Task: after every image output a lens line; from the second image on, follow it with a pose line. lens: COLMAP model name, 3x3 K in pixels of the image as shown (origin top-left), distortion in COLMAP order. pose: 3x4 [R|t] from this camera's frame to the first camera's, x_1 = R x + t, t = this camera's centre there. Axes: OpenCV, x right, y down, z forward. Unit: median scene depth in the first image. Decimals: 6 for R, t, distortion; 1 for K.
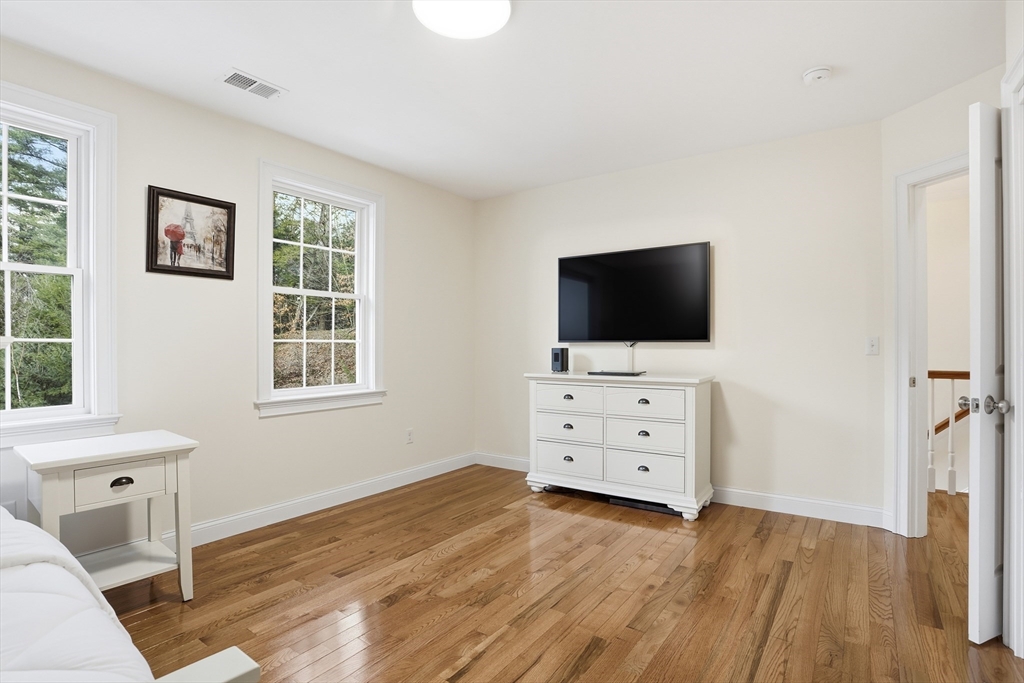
lens RADIAL K [[505.6, 0, 520.1], [0, 505.6, 345.9], [0, 0, 1]] dist [-0.011674, -0.000372]
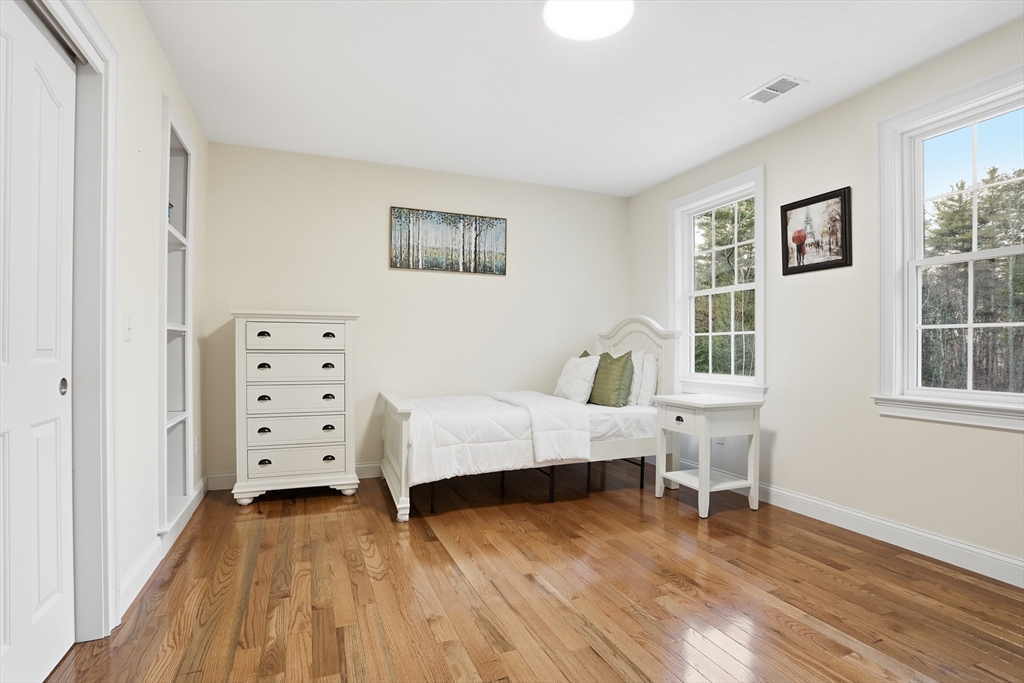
lens RADIAL K [[505.6, 0, 512.9], [0, 505.6, 346.8], [0, 0, 1]] dist [-0.011674, -0.000372]
pose [[-0.512514, -0.005661, -0.858661, 0.615045], [-0.010229, 0.999948, -0.000487, 0.033460], [0.858618, 0.008533, -0.512545, 0.978962]]
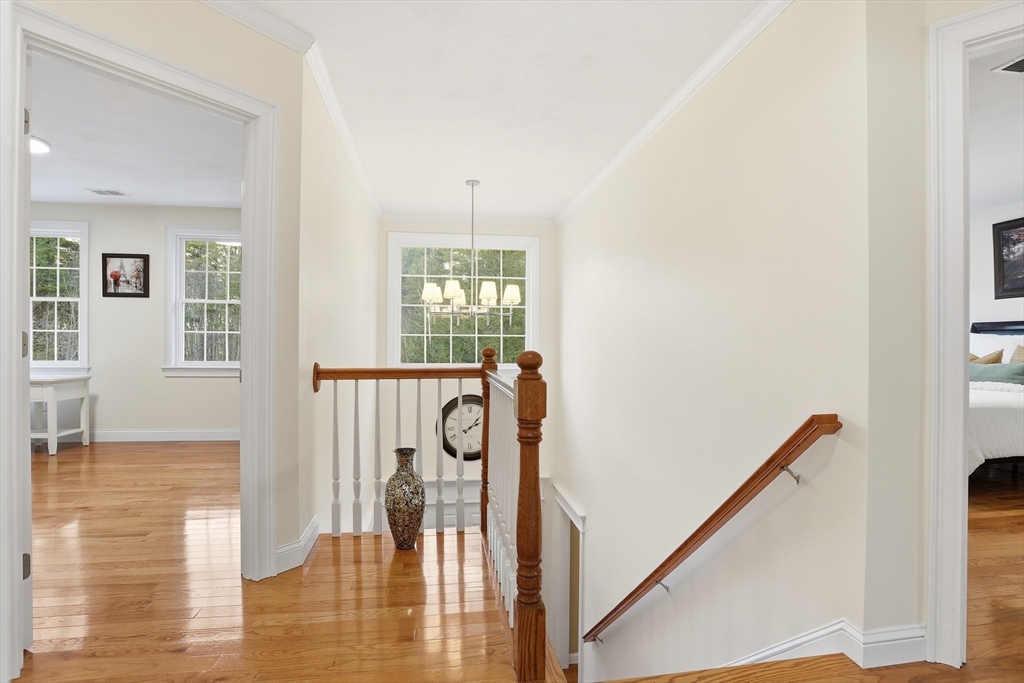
lens RADIAL K [[505.6, 0, 506.3], [0, 505.6, 341.5], [0, 0, 1]] dist [-0.011674, -0.000372]
pose [[0.714168, 0.007992, -0.699929, 1.651557], [-0.011213, 0.999937, -0.000023, 0.011607], [0.699885, 0.007865, 0.714213, 0.641968]]
